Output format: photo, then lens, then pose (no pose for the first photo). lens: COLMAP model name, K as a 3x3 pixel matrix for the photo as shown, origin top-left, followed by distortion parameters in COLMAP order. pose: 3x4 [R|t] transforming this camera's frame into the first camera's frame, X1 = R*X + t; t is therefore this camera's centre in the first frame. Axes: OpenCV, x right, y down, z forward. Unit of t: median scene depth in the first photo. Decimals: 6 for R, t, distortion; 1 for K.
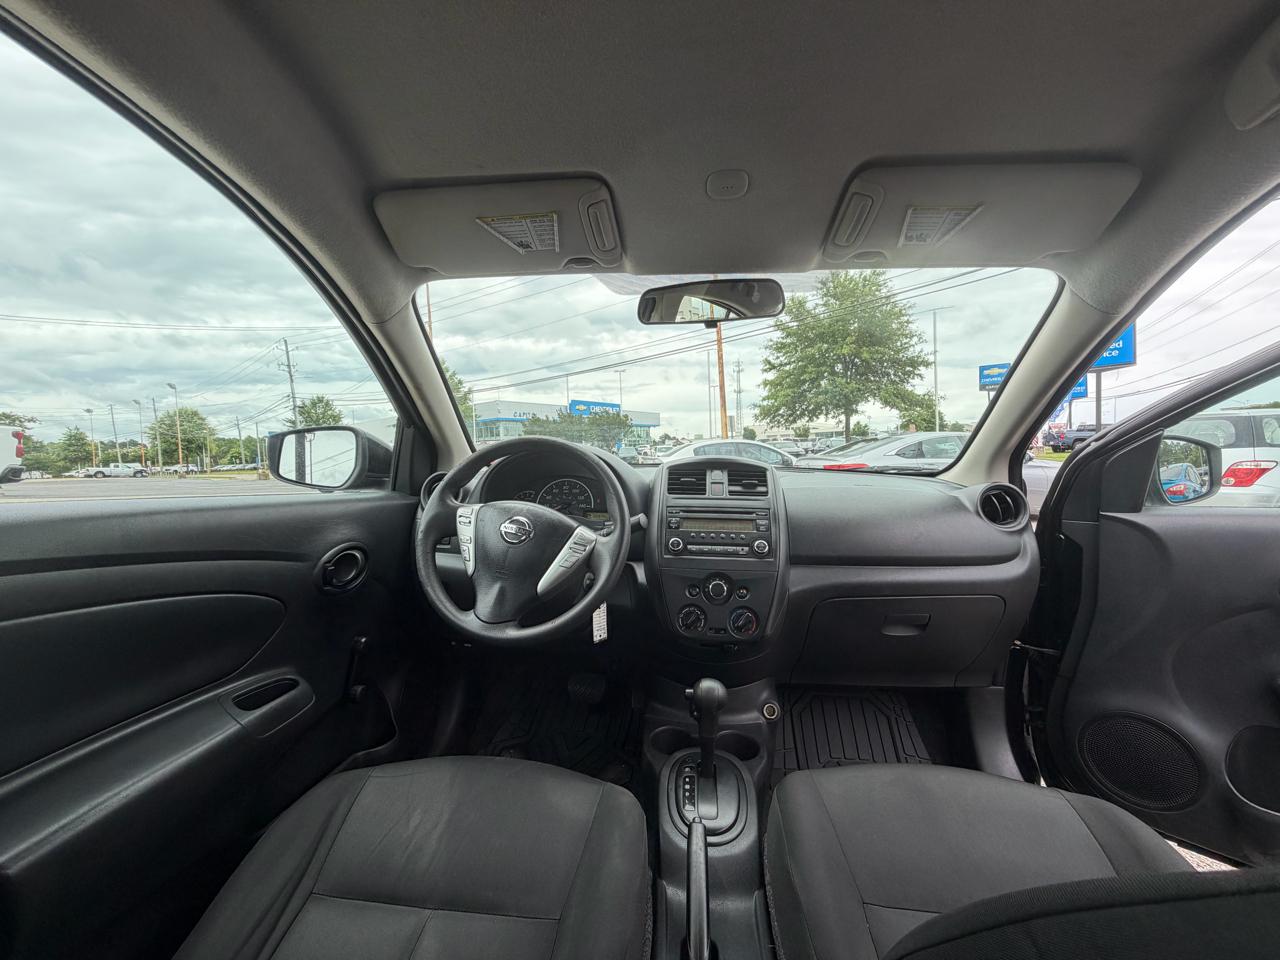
lens RADIAL K [[508.4, 0, 640.0], [0, 508.4, 479.0], [0, 0, 1]] dist [-0.000787, -0.000007]
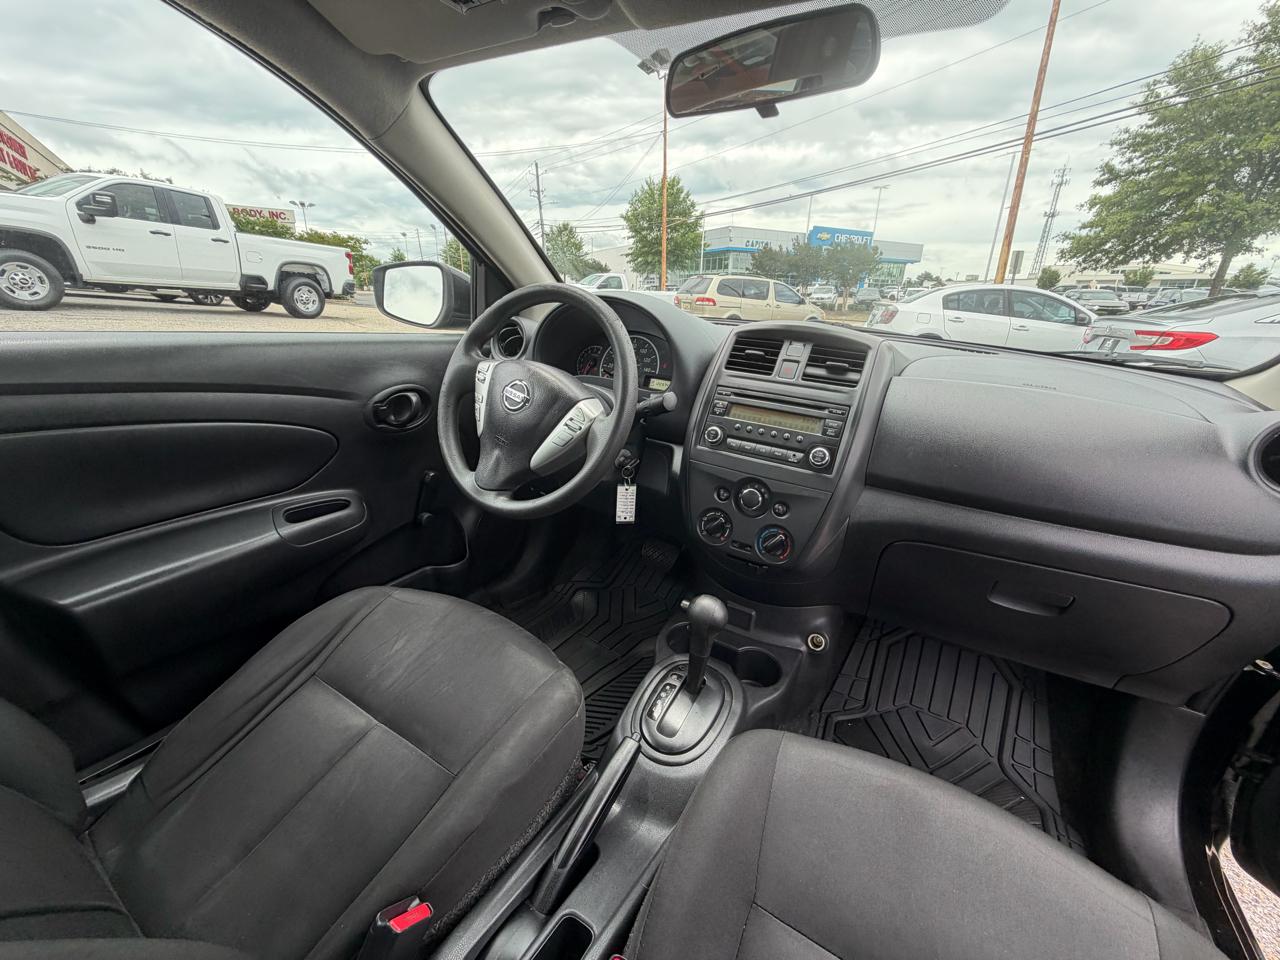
lens RADIAL K [[511.8, 0, 637.8], [0, 511.8, 481.8], [0, 0, 1]] dist [-0.001841, -0.000081]
pose [[0.907384, 0.191156, -0.374317, 0.259588], [-0.068180, 0.945738, 0.317695, -0.046757], [0.414736, -0.262751, 0.871181, 0.209245]]
